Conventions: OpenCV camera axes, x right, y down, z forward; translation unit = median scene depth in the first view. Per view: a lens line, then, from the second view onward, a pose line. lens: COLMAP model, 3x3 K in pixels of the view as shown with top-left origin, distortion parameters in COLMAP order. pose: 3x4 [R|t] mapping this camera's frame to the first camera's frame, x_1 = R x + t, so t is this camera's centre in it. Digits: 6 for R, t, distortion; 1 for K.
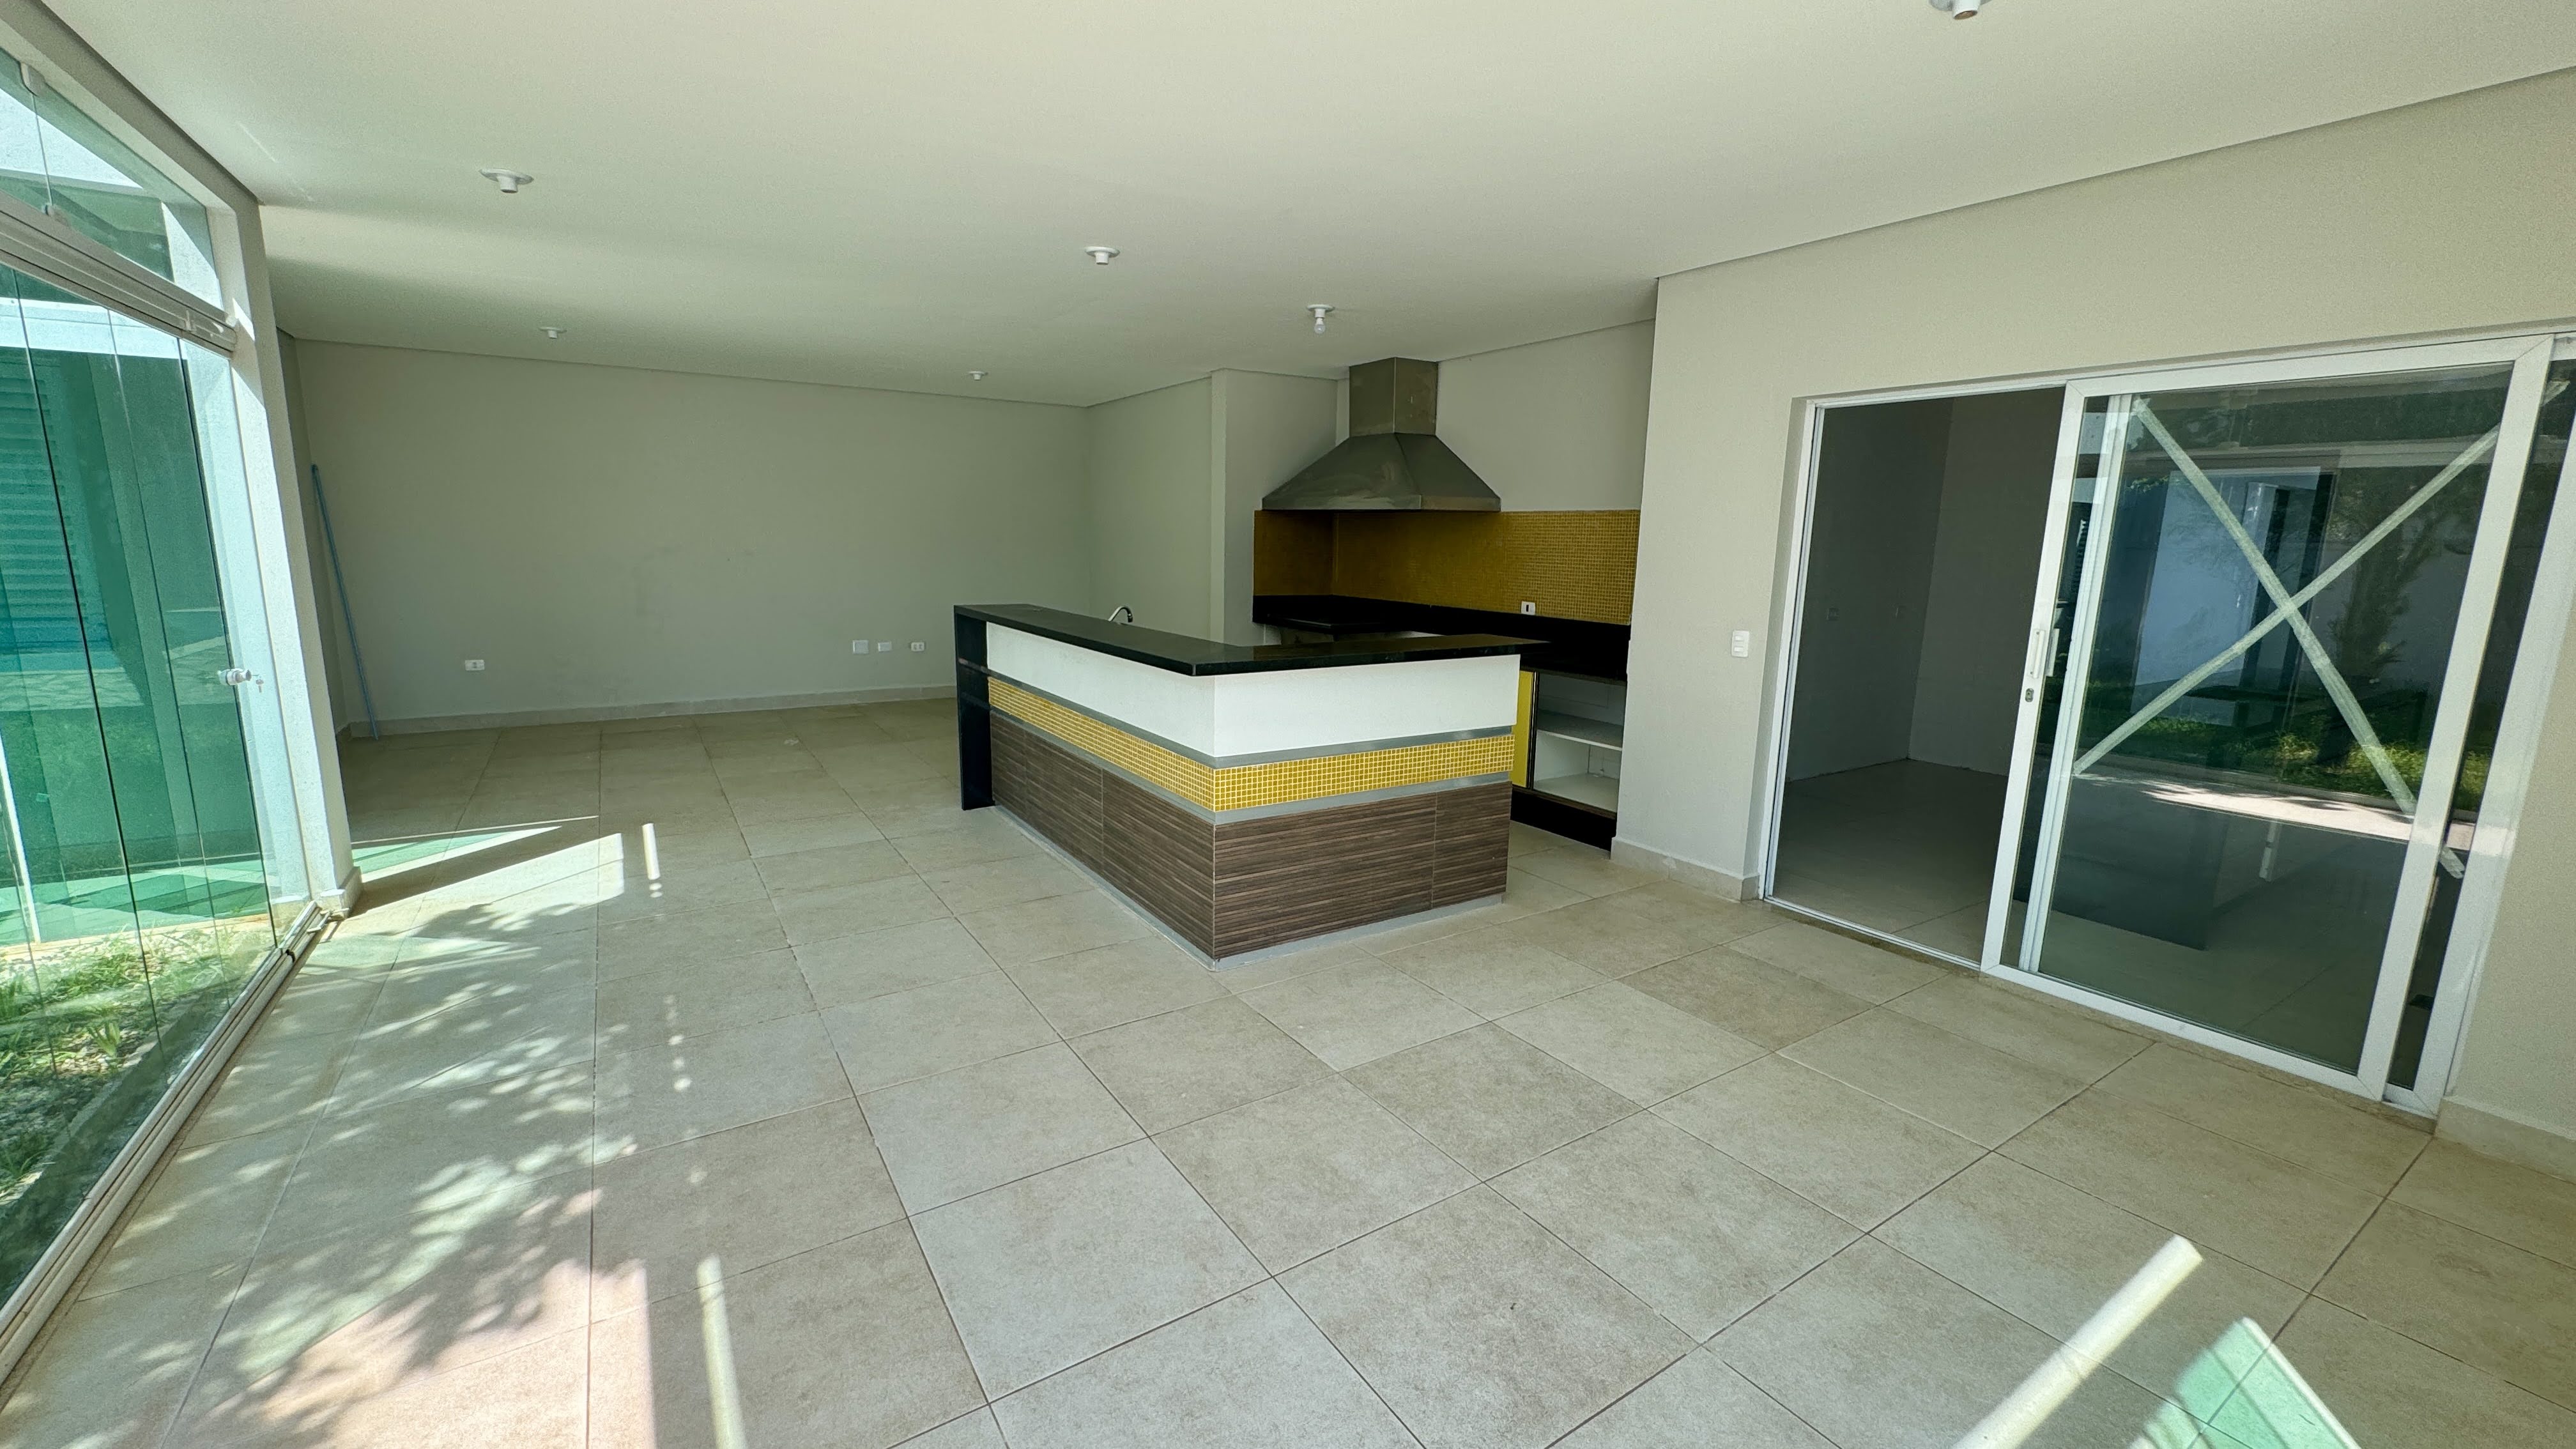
lens RADIAL K [[1034.4, 0, 1288.9], [0, 1034.4, 715.4], [0, 0, 1]] dist [-0.001566, 0.000108]
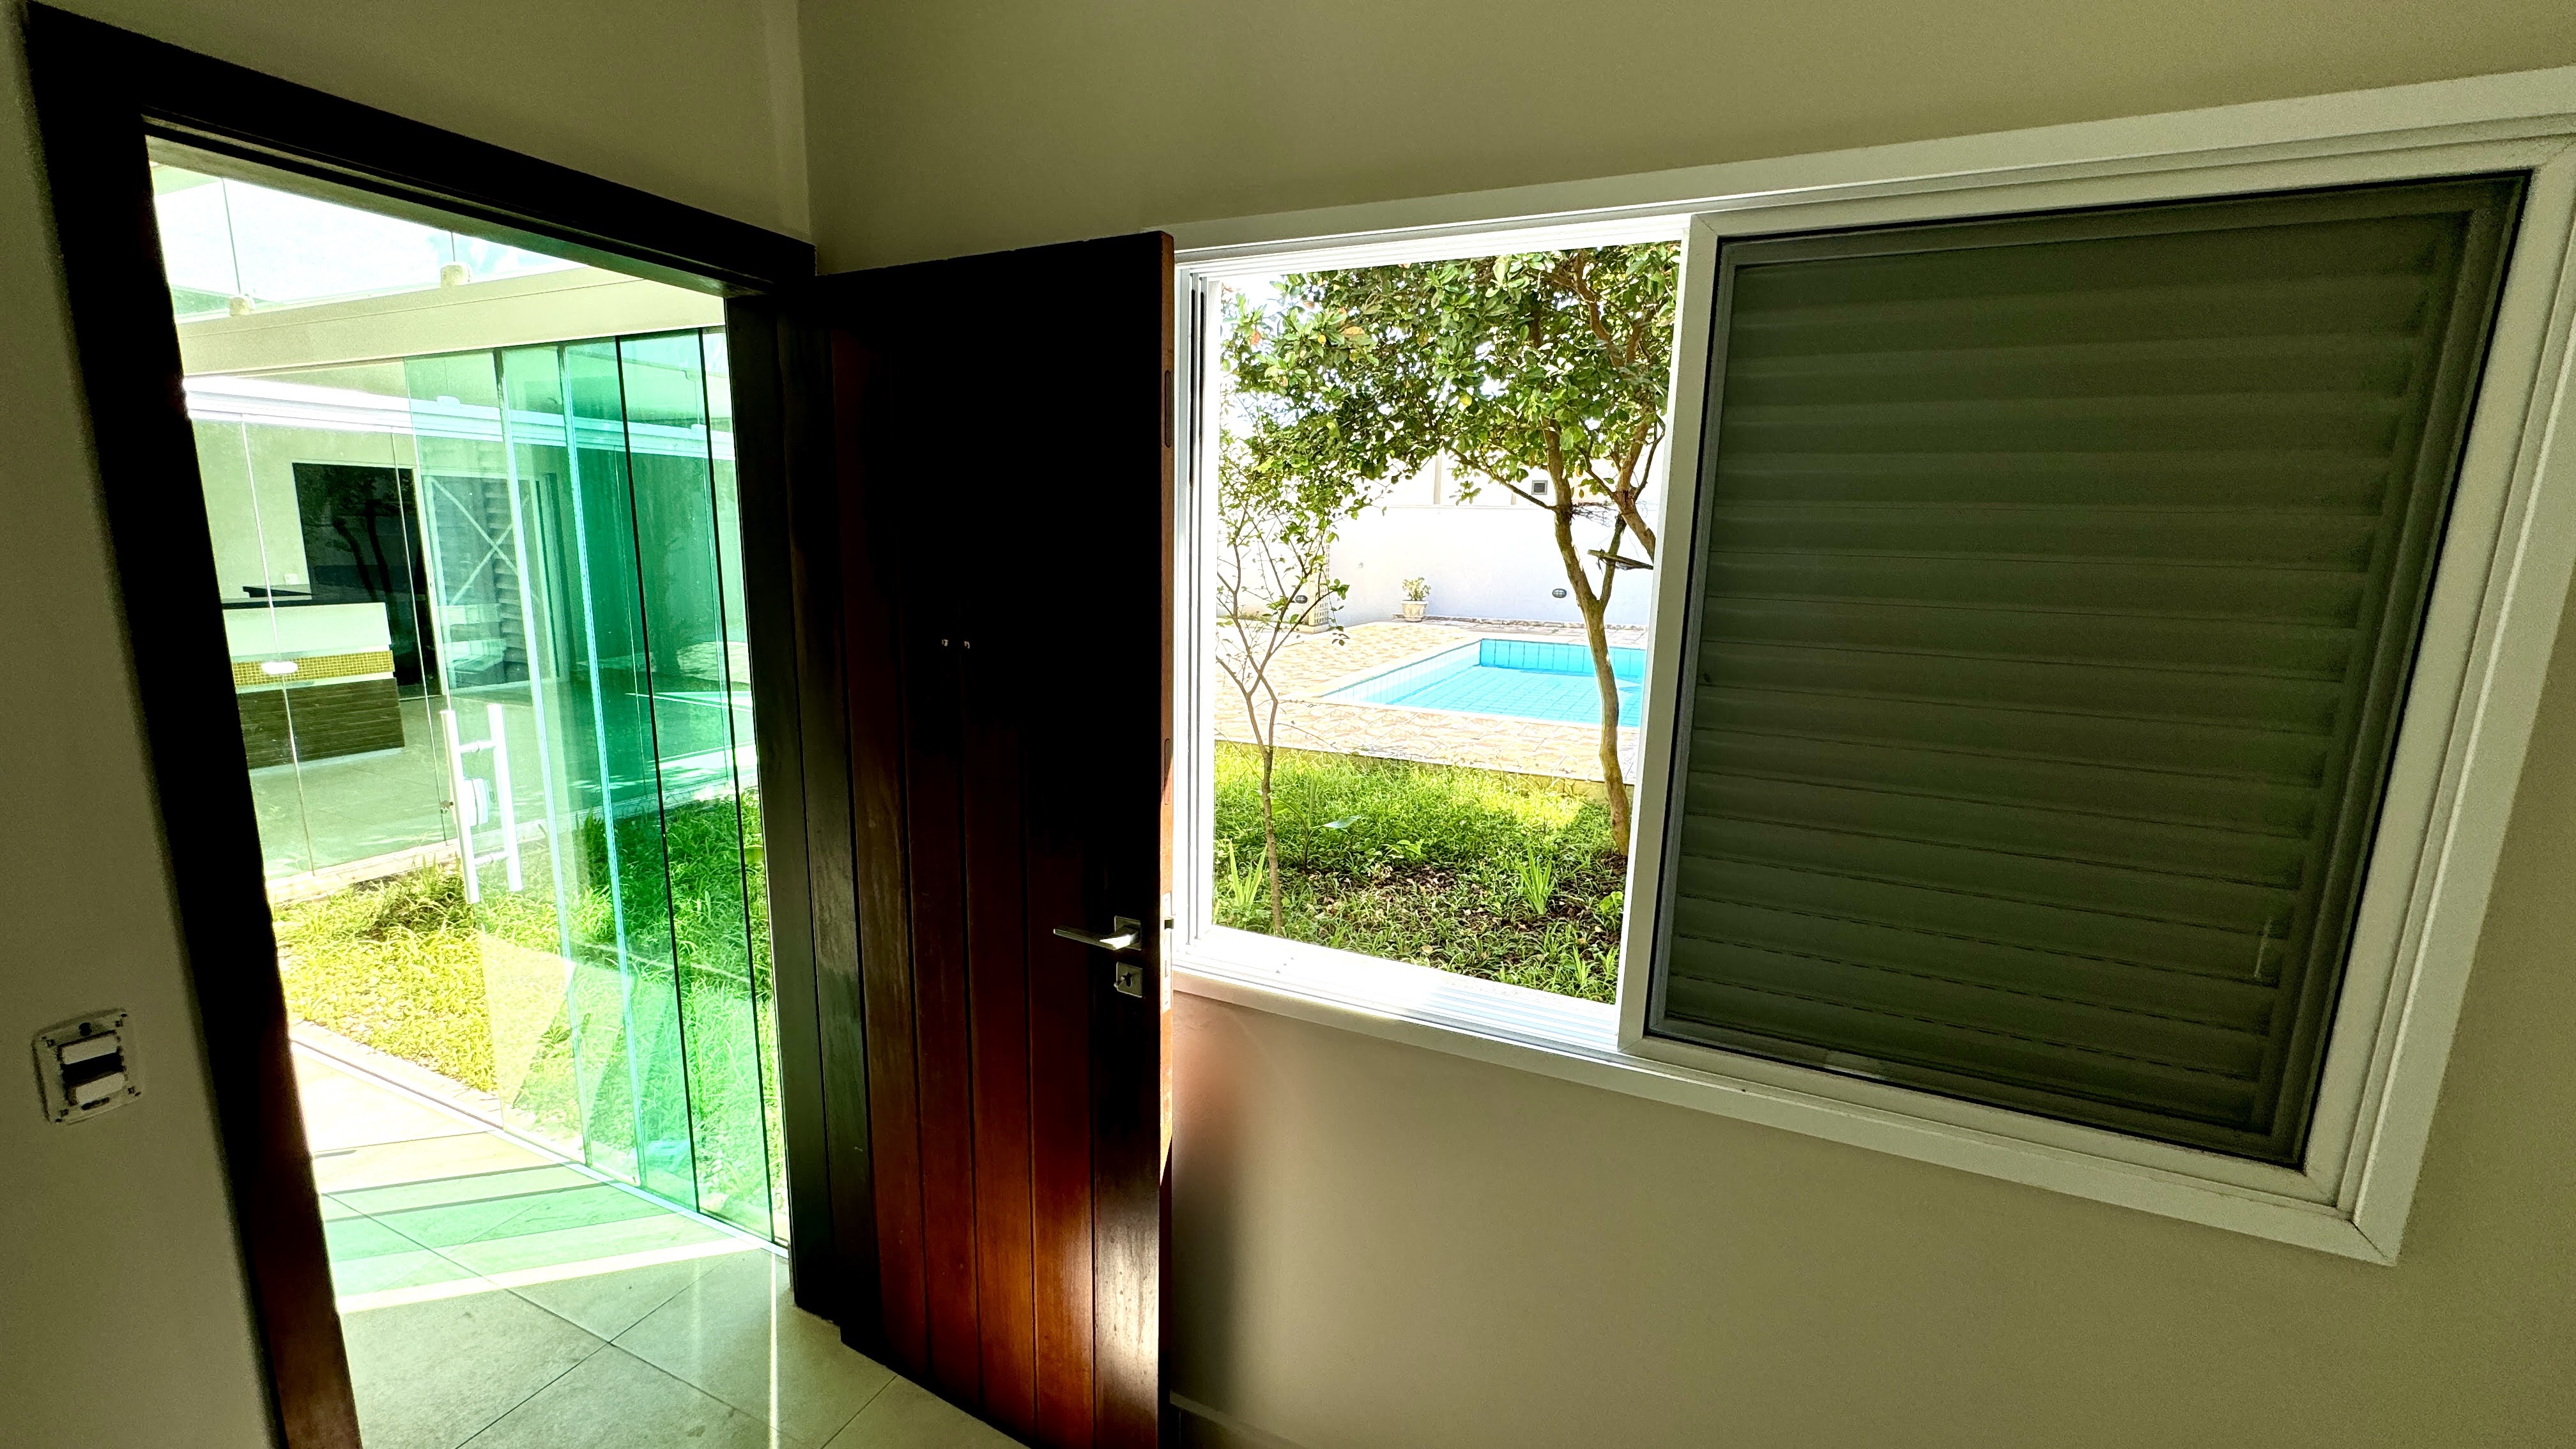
lens RADIAL K [[1034.4, 0, 1284.6], [0, 1034.4, 726.0], [0, 0, 1]] dist [-0.001566, 0.000108]
pose [[-0.530673, -0.188457, 0.826360, -2.920473], [0.114079, 0.950215, 0.289963, -0.206402], [-0.839864, 0.248146, -0.482754, 0.561492]]
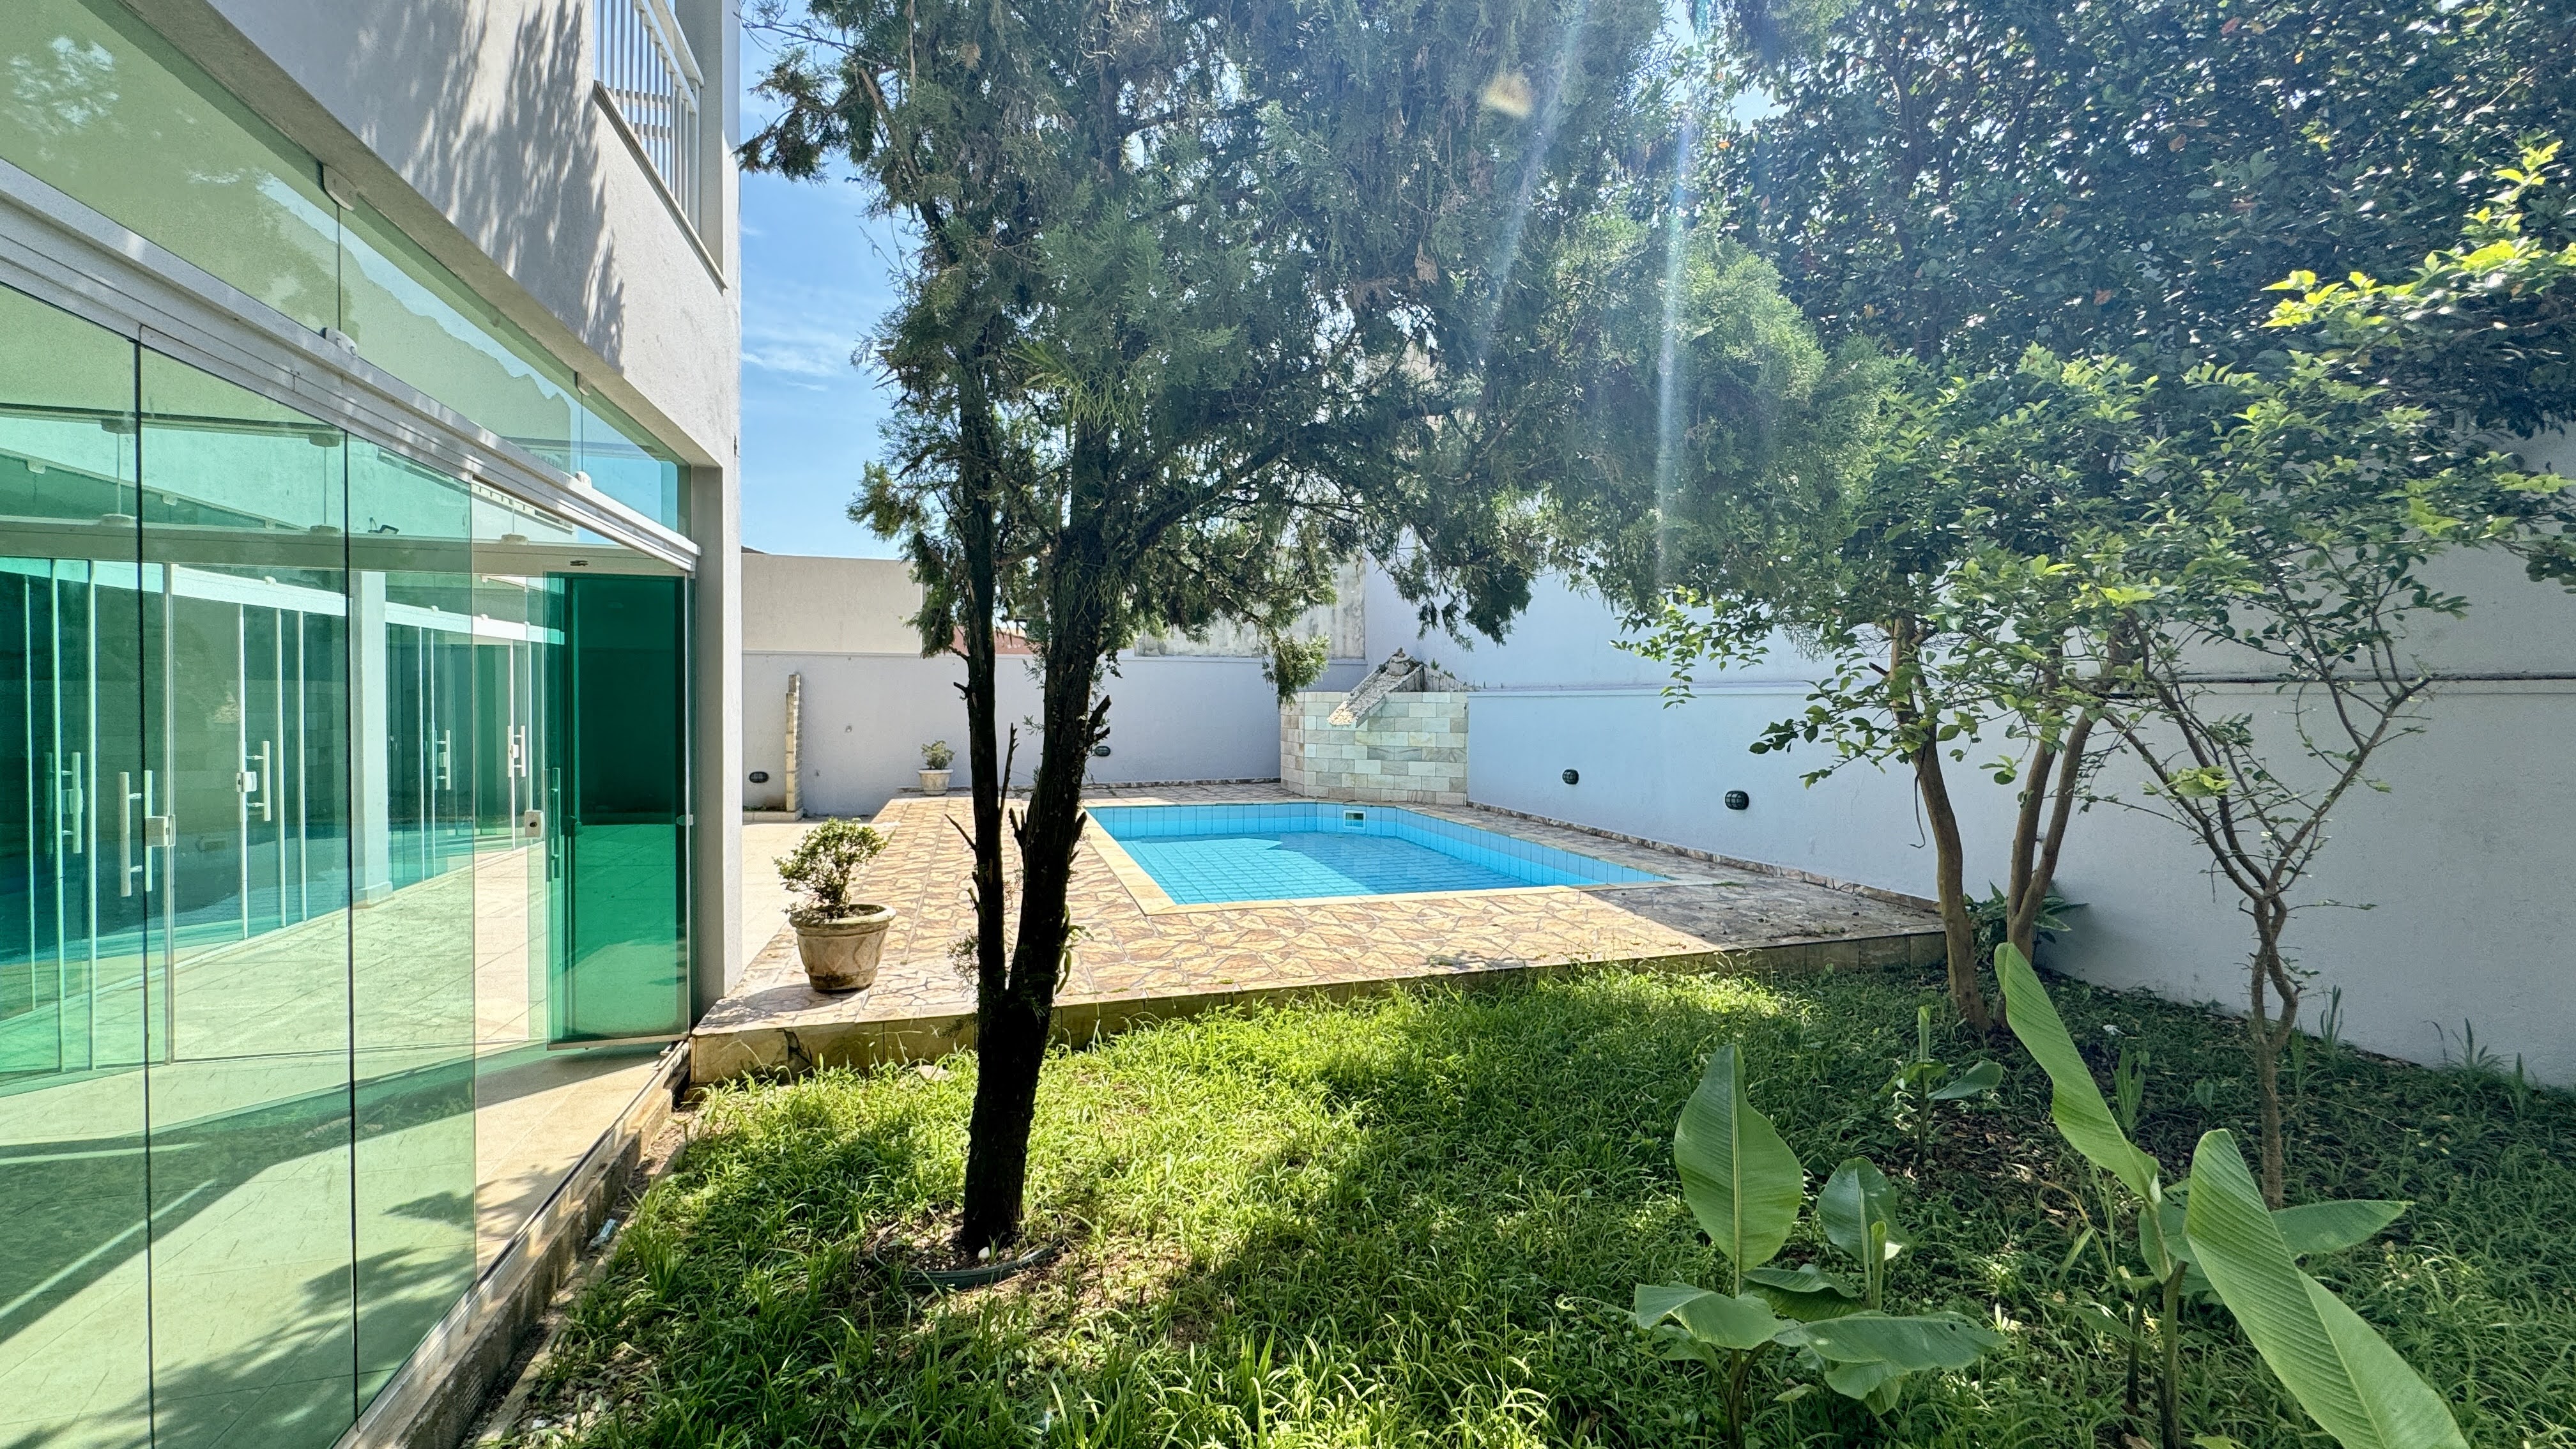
lens RADIAL K [[1034.4, 0, 1289.8], [0, 1034.4, 719.0], [0, 0, 1]] dist [-0.001566, 0.000108]
pose [[-0.960145, -0.030654, 0.277816, -1.406045], [0.023041, 0.981904, 0.187974, -0.183168], [-0.278550, 0.186884, -0.942064, 0.887444]]
